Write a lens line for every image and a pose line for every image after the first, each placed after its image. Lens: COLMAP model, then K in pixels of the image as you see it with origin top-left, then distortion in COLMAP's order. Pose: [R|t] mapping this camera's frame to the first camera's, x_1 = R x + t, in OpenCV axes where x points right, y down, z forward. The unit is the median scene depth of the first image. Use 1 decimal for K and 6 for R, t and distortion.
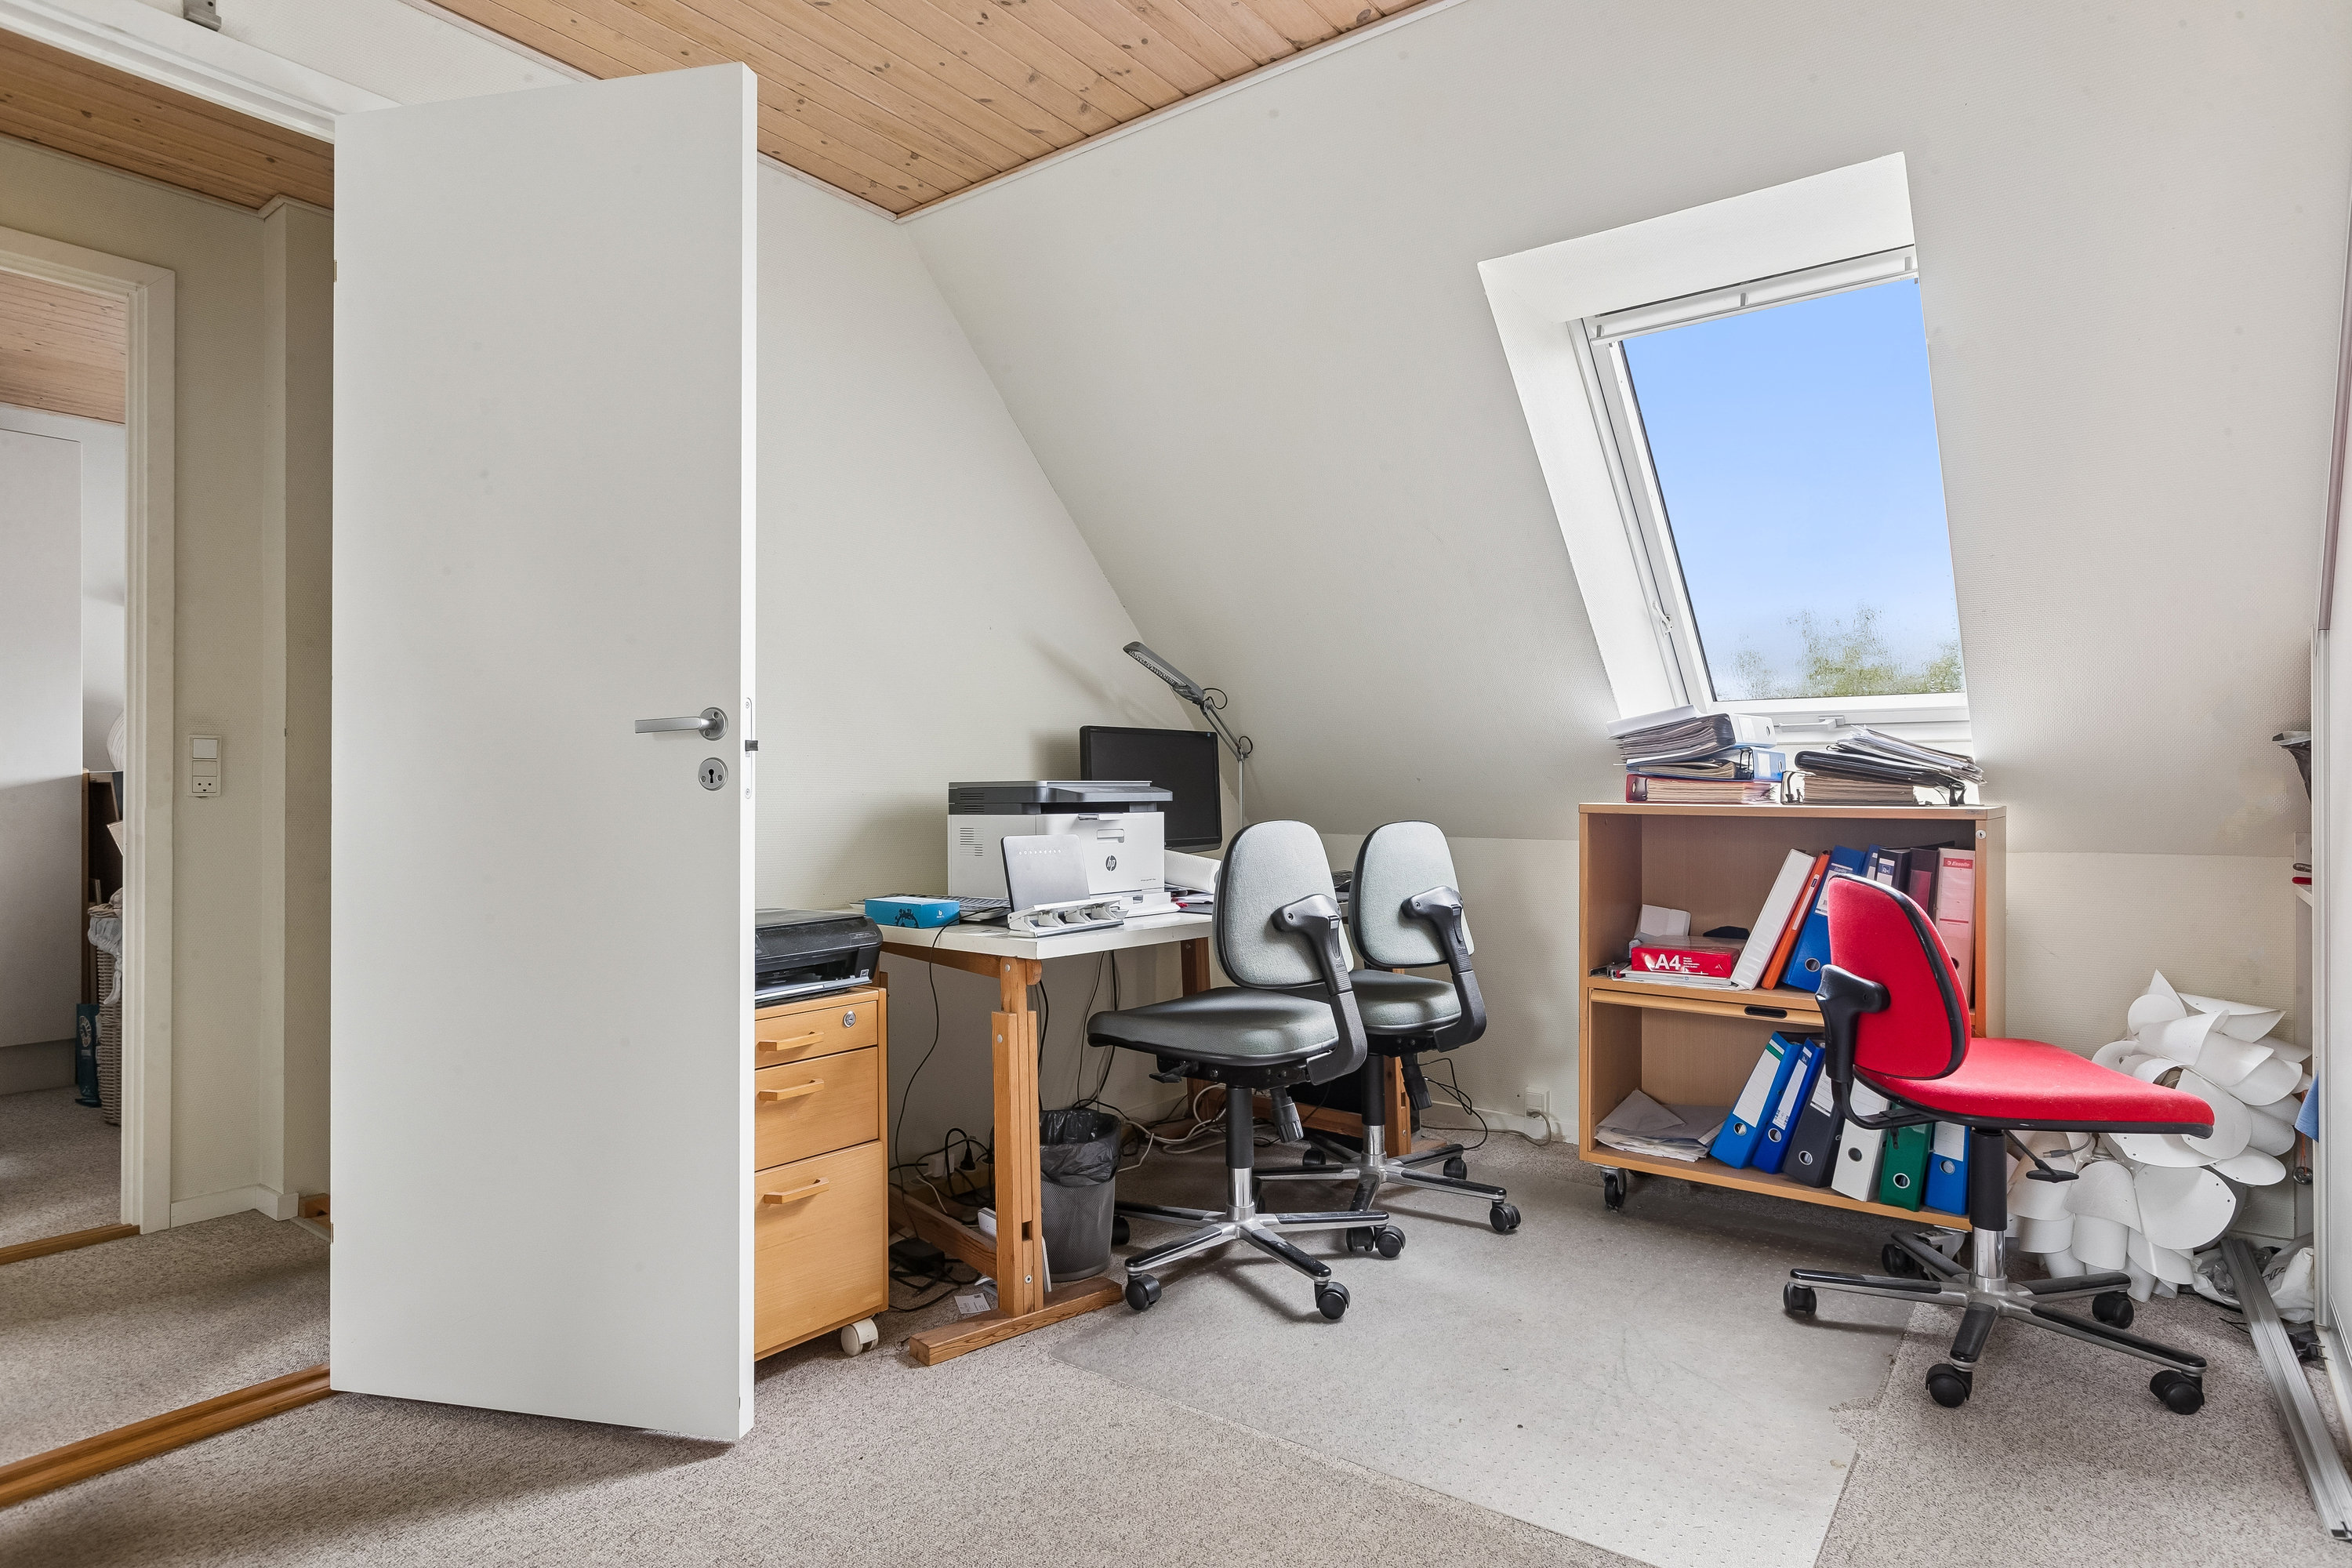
lens RADIAL K [[1280.7, 0, 1176.0], [0, 1280.7, 779.6], [0, 0, 1]] dist [-0.003637, 0.001813]
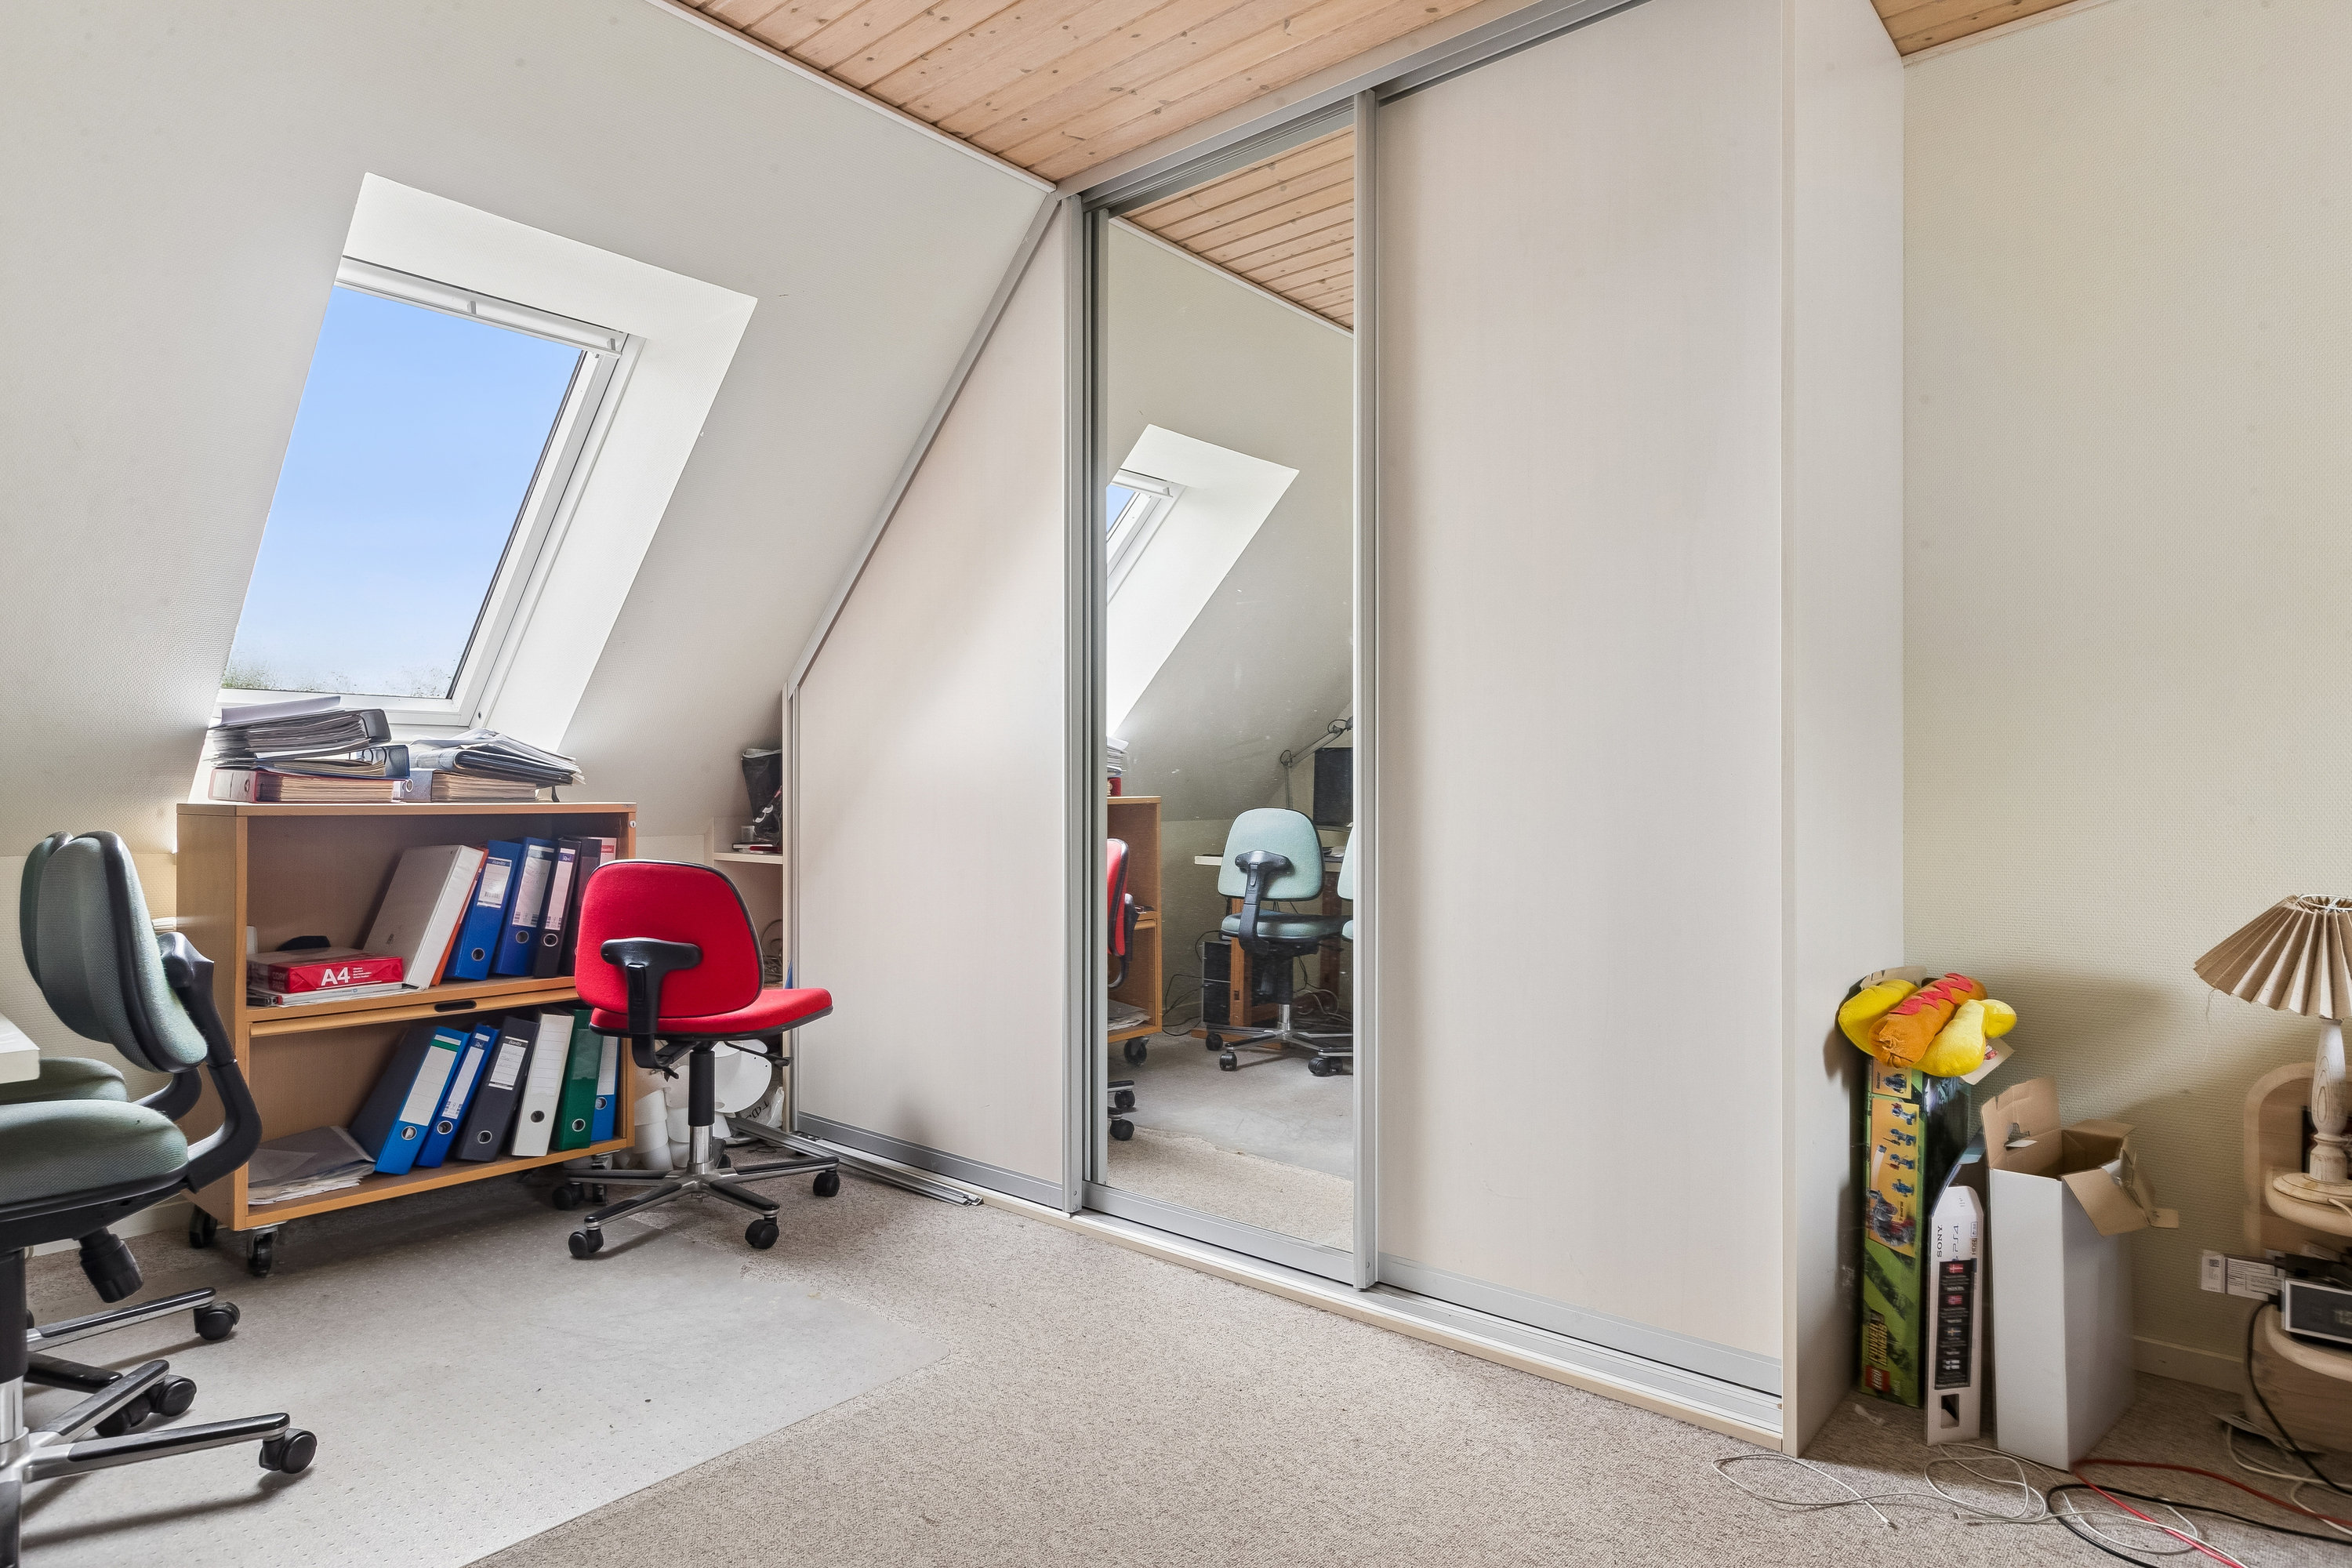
lens RADIAL K [[1280.7, 0, 1197.3], [0, 1280.7, 785.5], [0, 0, 1]] dist [-0.003637, 0.001813]
pose [[0.055366, 0.002786, 0.998462, -0.522414], [-0.008239, 0.999963, -0.002333, 0.003245], [-0.998432, -0.008097, 0.055387, 0.351514]]
